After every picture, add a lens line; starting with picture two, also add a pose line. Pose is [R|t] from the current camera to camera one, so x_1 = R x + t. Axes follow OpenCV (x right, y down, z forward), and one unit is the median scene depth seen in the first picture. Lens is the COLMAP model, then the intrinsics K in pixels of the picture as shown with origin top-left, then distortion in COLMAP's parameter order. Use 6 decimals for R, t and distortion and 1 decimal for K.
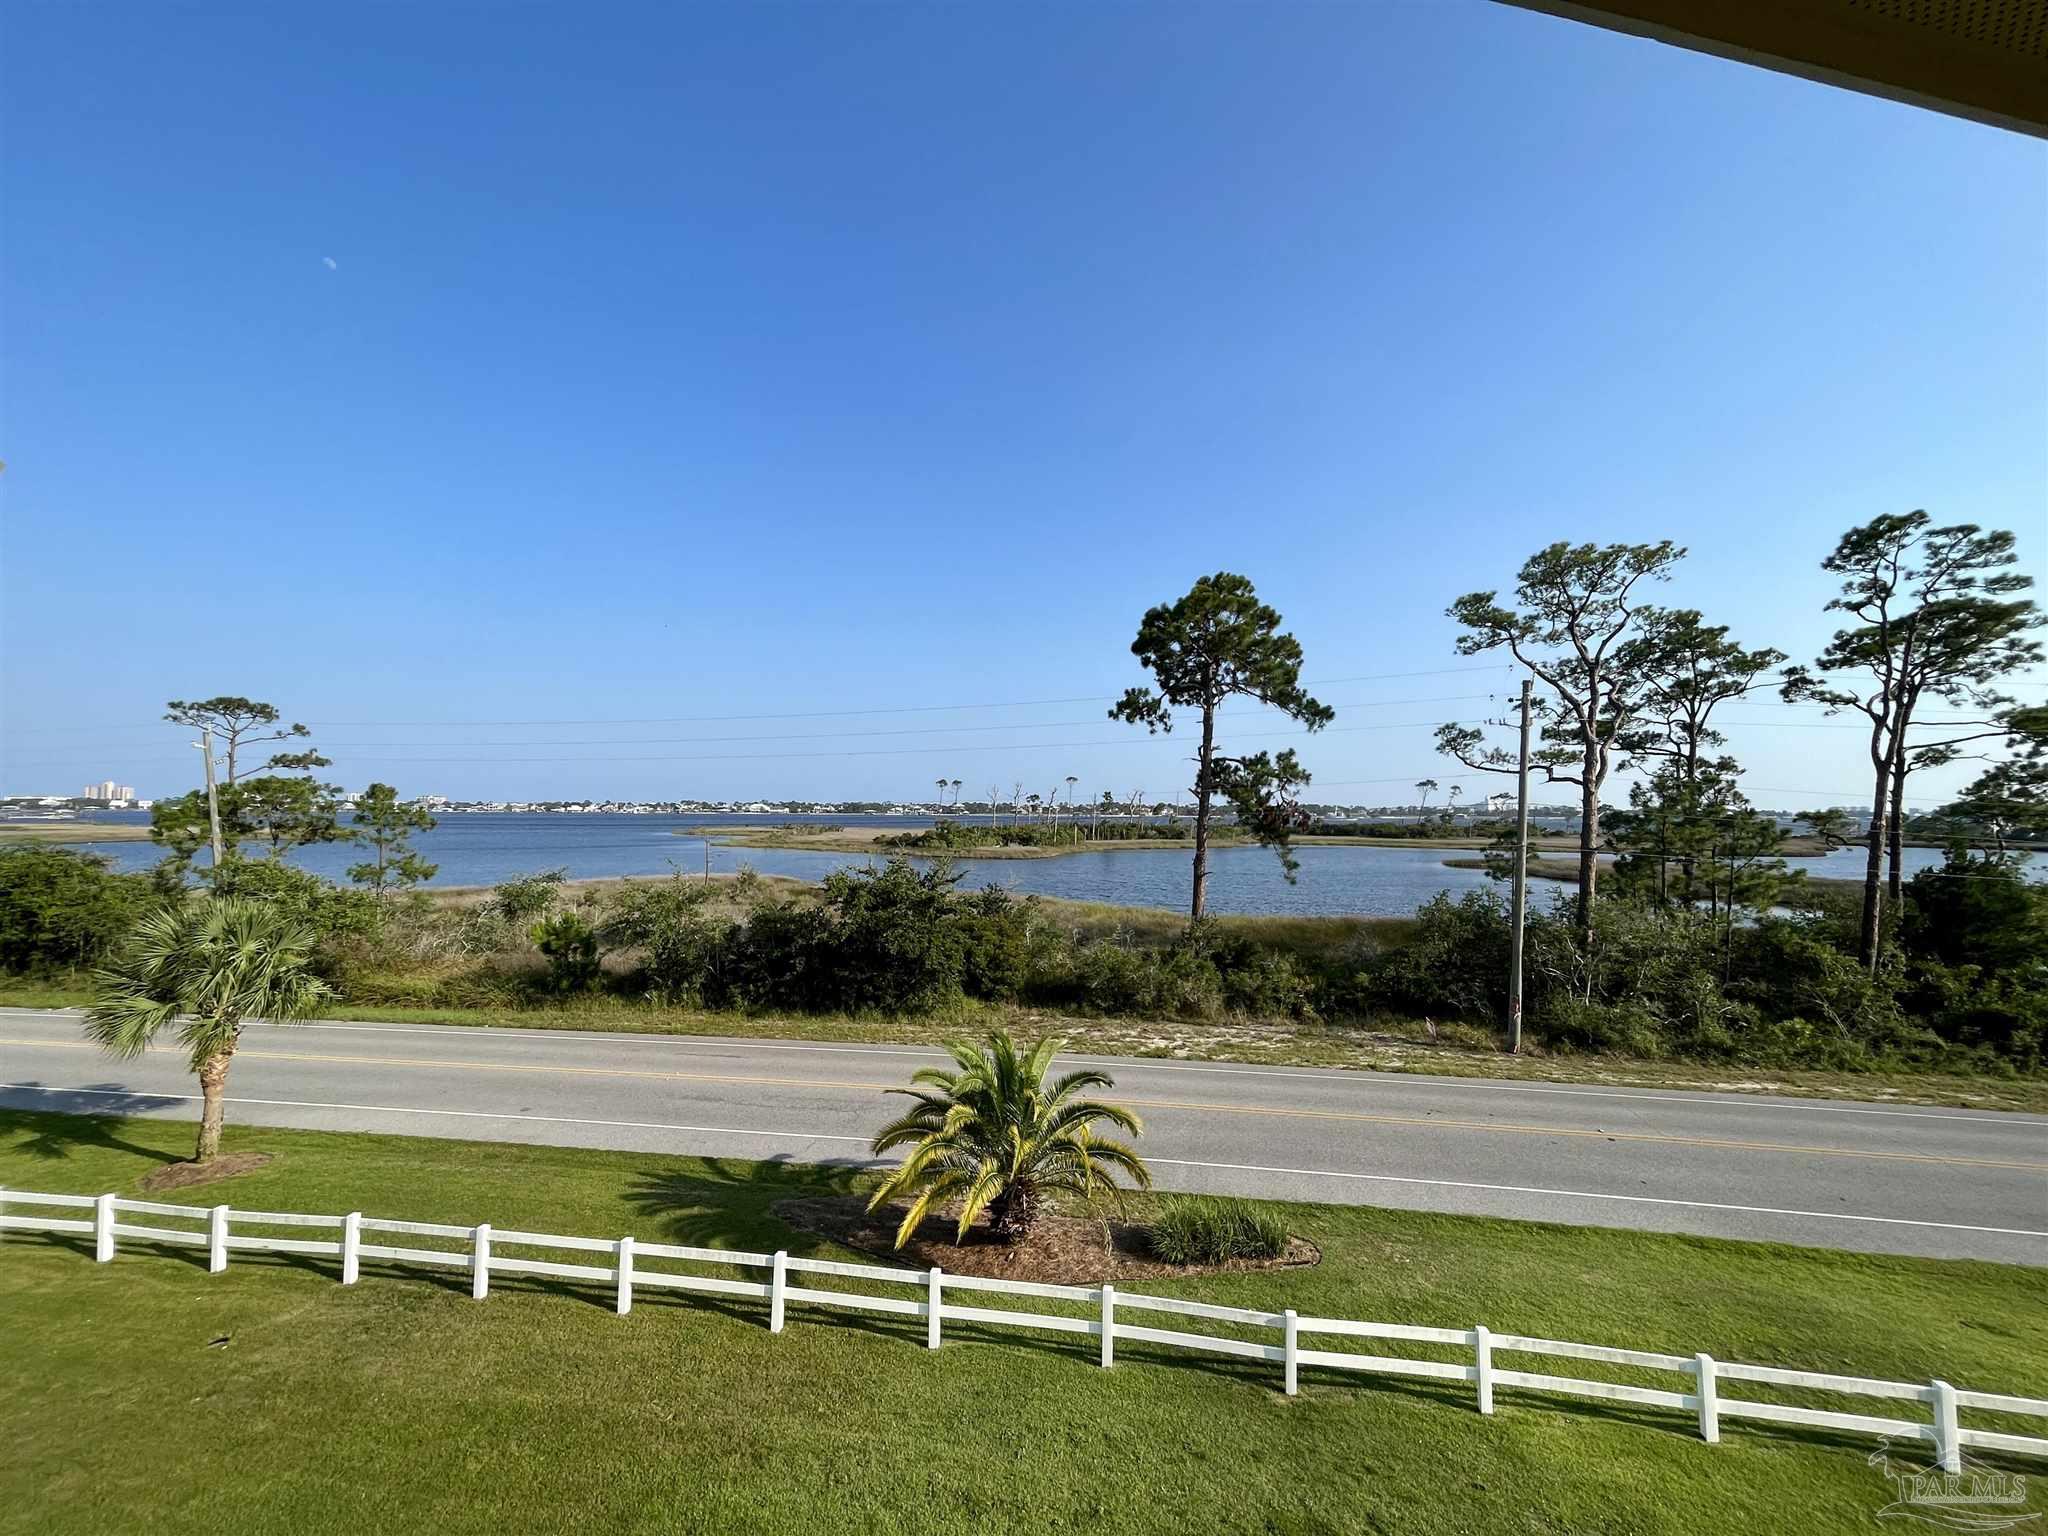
lens RADIAL K [[826.3, 0, 1022.0], [0, 826.3, 768.6], [0, 0, 1]] dist [-0.001625, 0.000079]
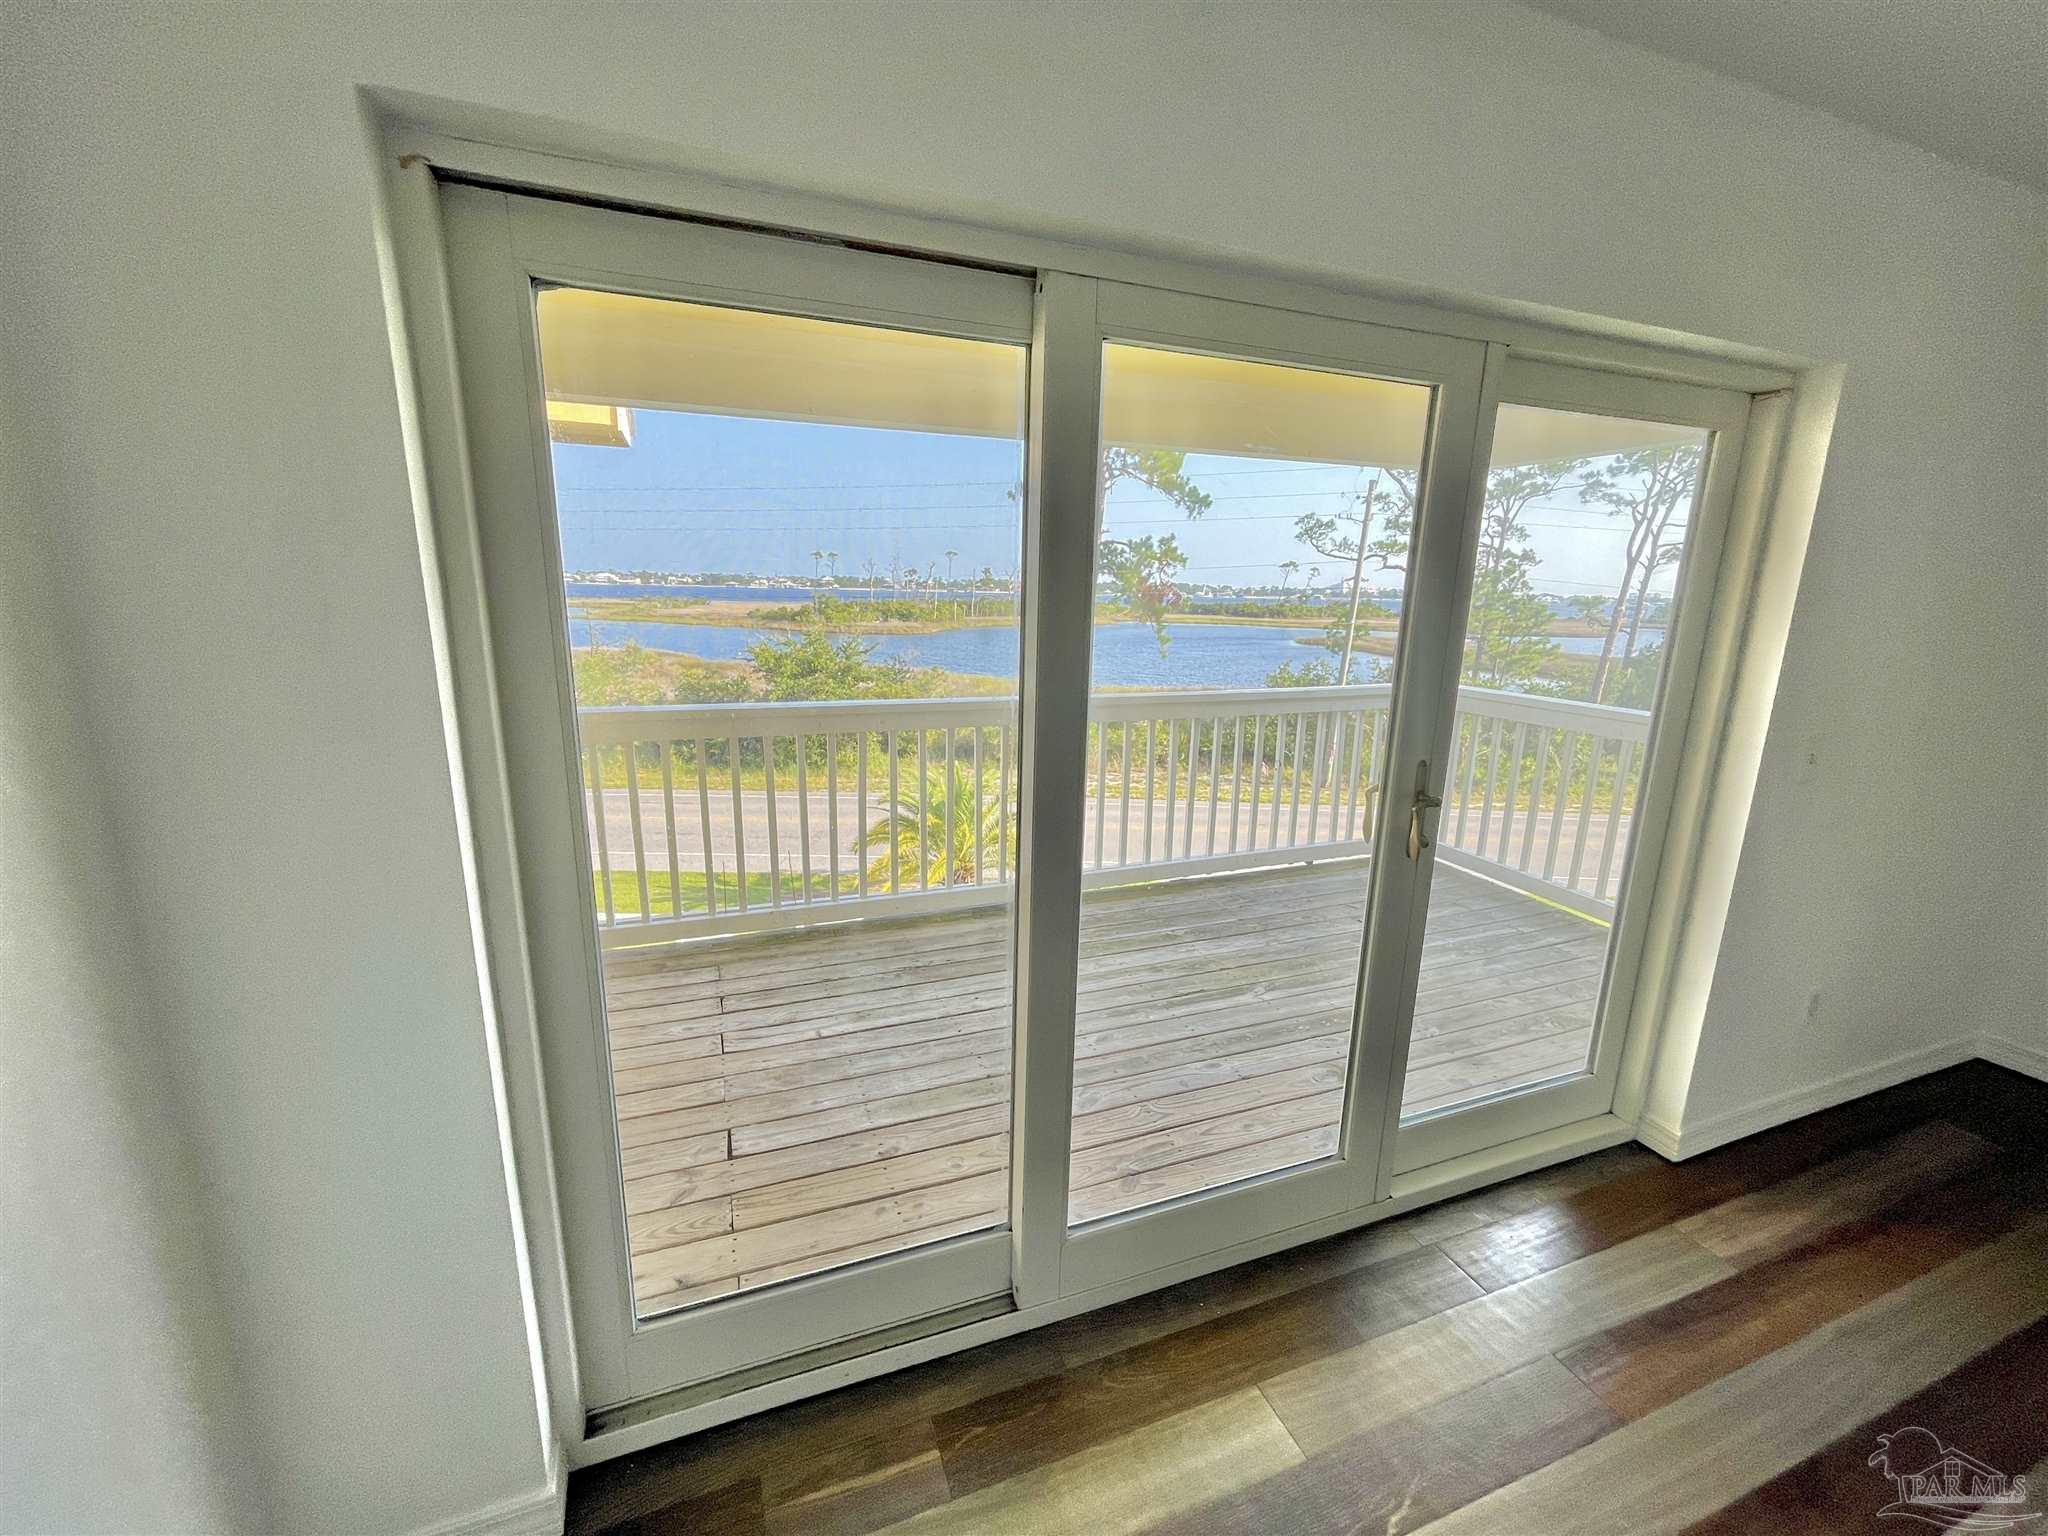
lens RADIAL K [[827.4, 0, 1021.9], [0, 827.4, 769.6], [0, 0, 1]] dist [-0.003621, -0.000448]
pose [[0.988548, -0.017825, 0.149852, -0.044570], [-0.022676, 0.964179, 0.264283, -0.007565], [-0.149195, -0.264655, 0.952732, -0.107183]]
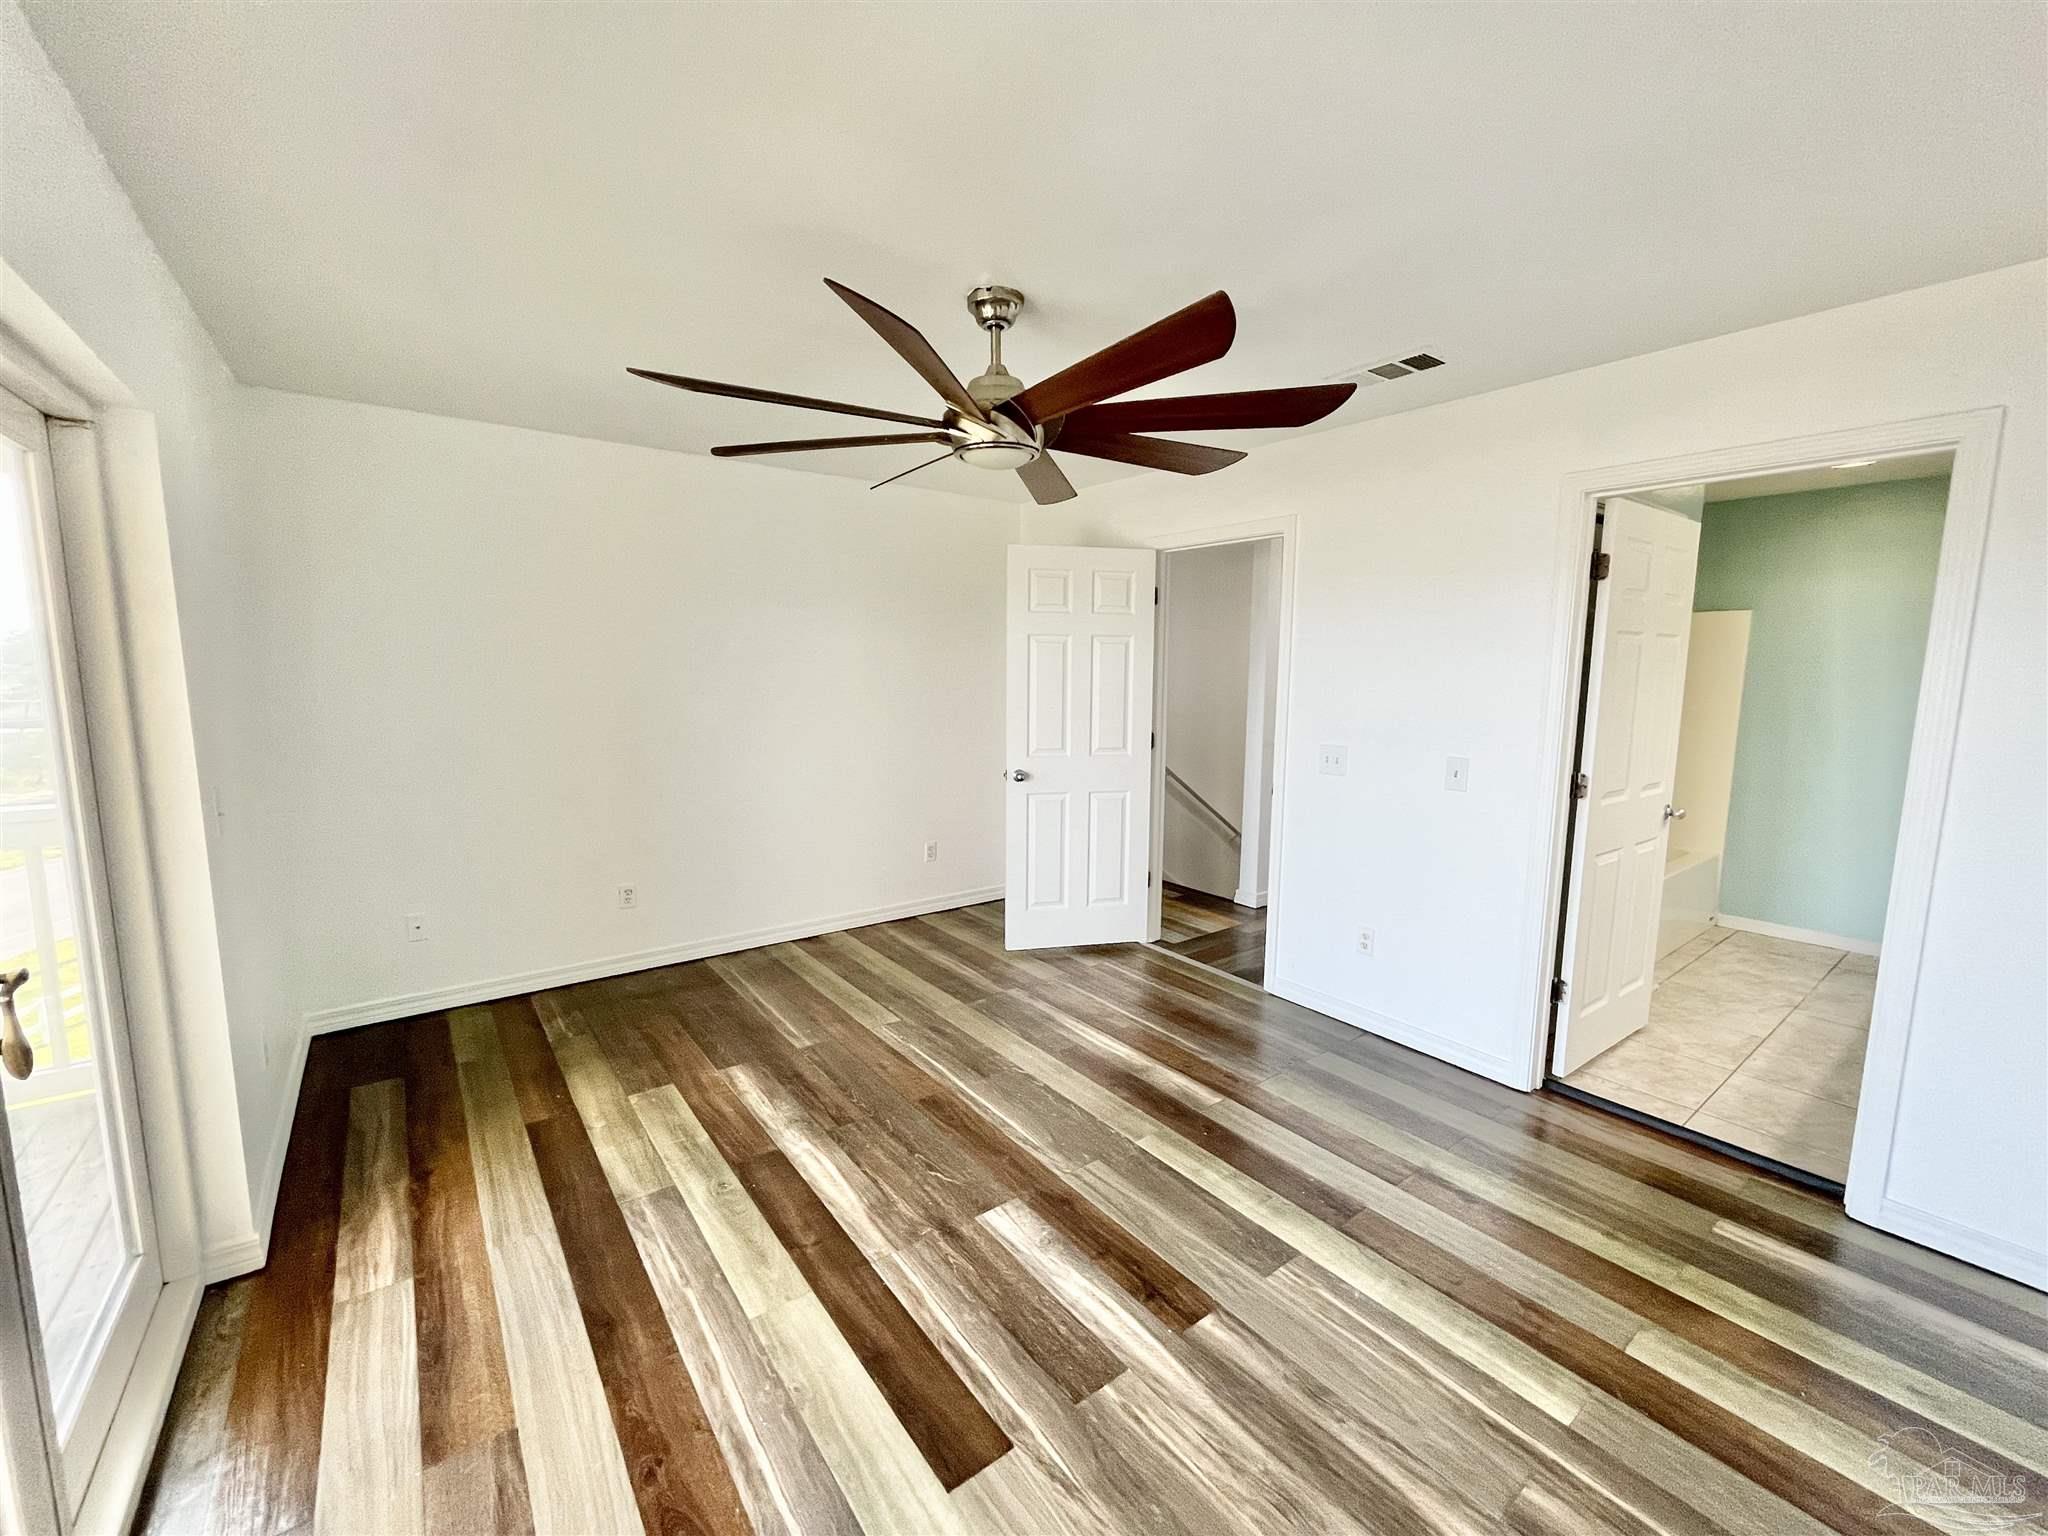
lens RADIAL K [[826.3, 0, 1022.0], [0, 826.3, 768.6], [0, 0, 1]] dist [-0.001625, 0.000079]
pose [[-0.425430, -0.123534, 0.896520, -0.055350], [-0.053589, 0.992340, 0.111307, -0.006607], [-0.903403, -0.000690, -0.428791, -0.086109]]
